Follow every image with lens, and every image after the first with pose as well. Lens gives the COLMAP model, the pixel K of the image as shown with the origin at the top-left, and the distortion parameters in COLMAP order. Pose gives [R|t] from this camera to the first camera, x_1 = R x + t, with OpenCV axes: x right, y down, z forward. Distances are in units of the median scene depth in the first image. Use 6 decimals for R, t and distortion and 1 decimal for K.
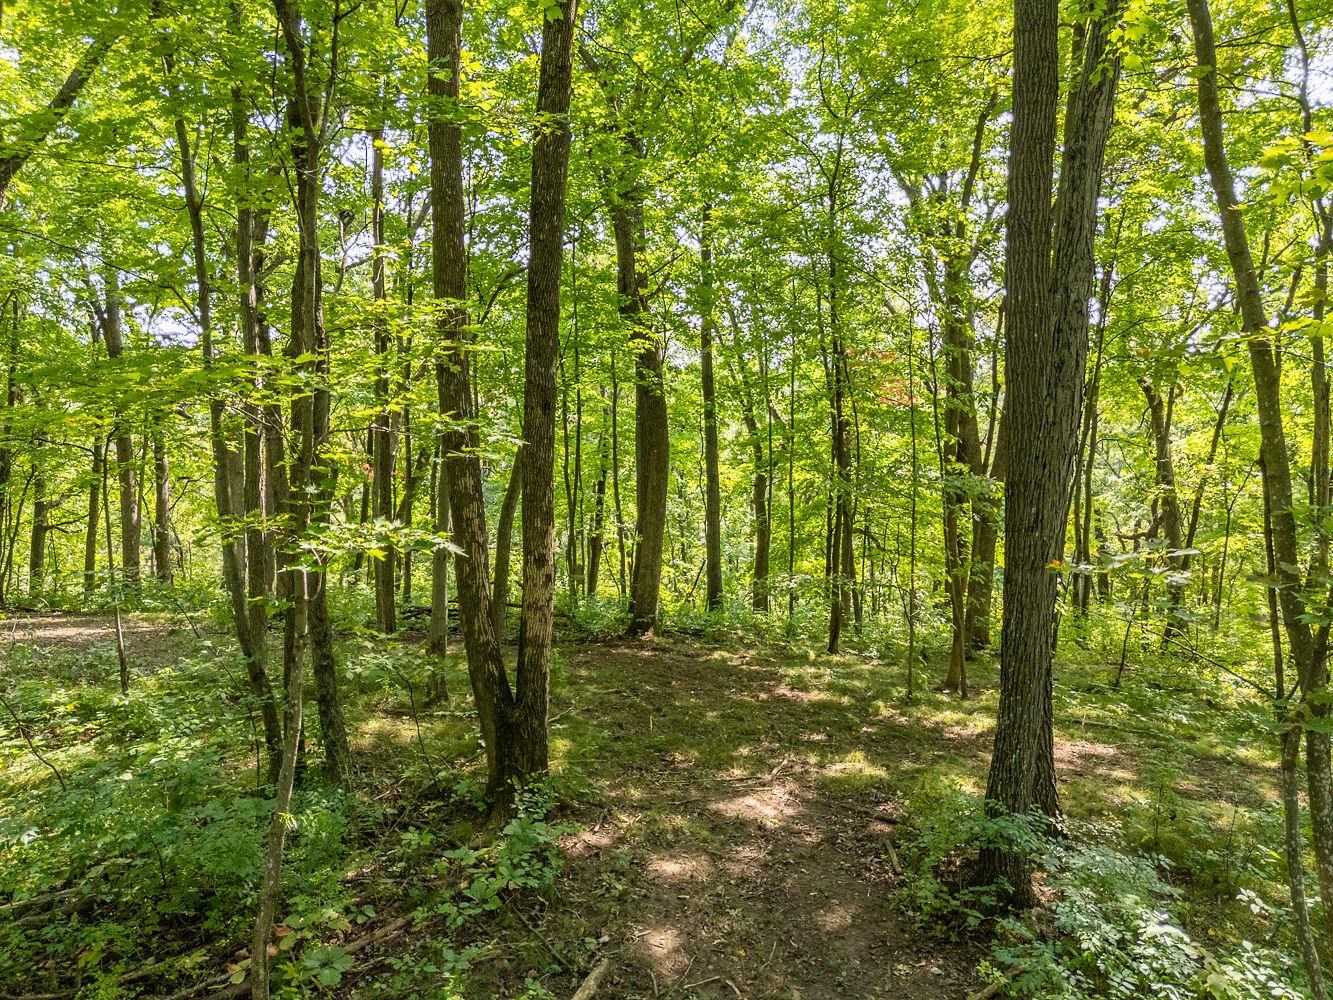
lens RADIAL K [[985.2, 0, 666.5], [0, 985.2, 500.0], [0, 0, 1]] dist [0.062253, -0.048034]
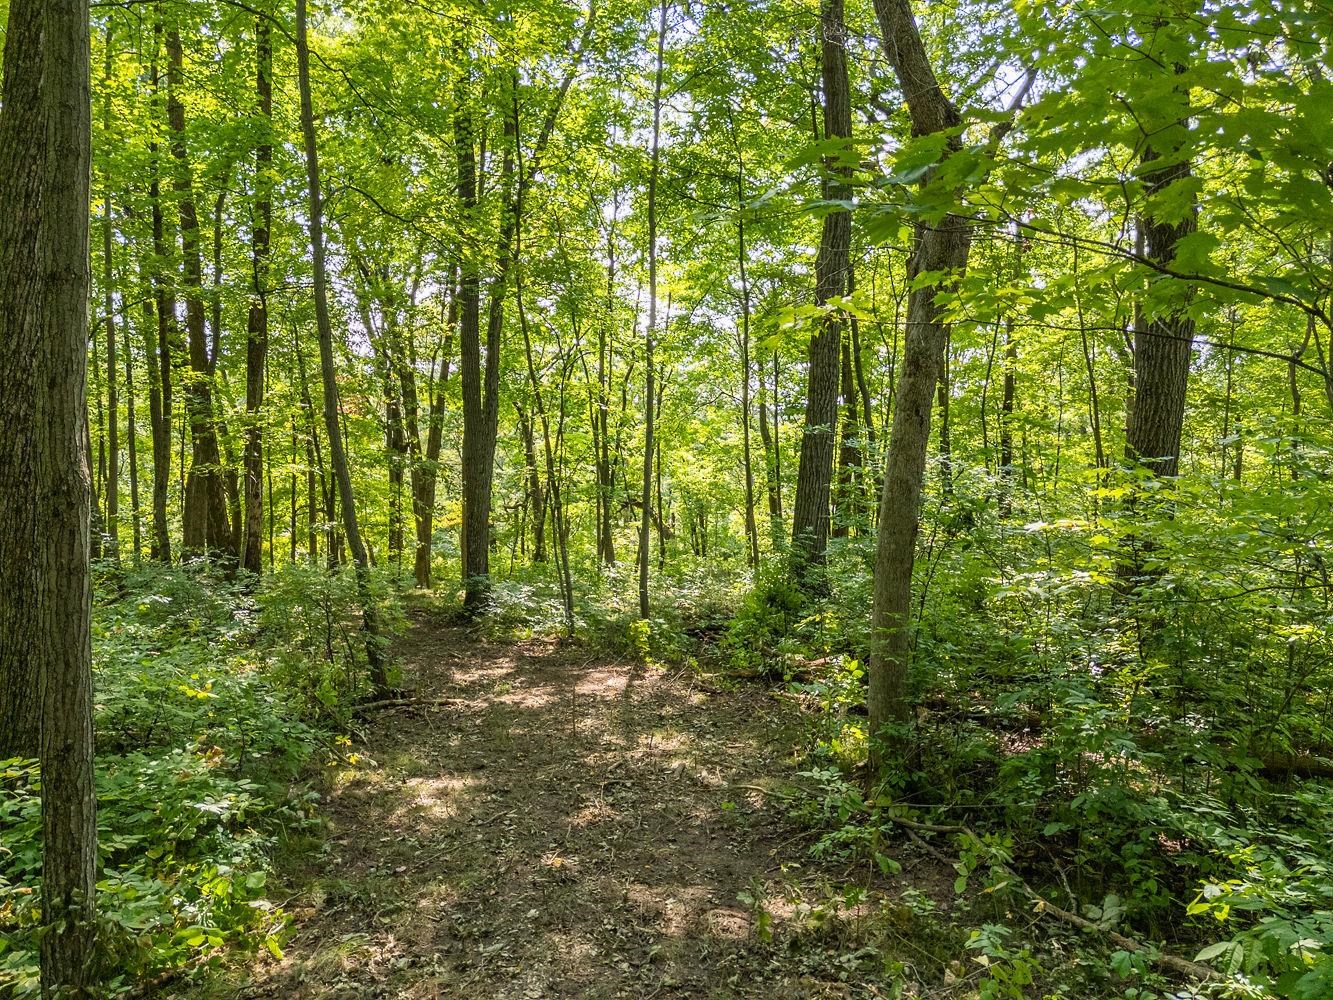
lens RADIAL K [[985.2, 0, 666.5], [0, 985.2, 500.0], [0, 0, 1]] dist [0.062253, -0.048034]
pose [[0.826760, -0.033263, 0.561571, -0.205442], [0.036548, 0.999317, 0.005385, 0.032276], [-0.561366, 0.016072, 0.827411, -0.417740]]
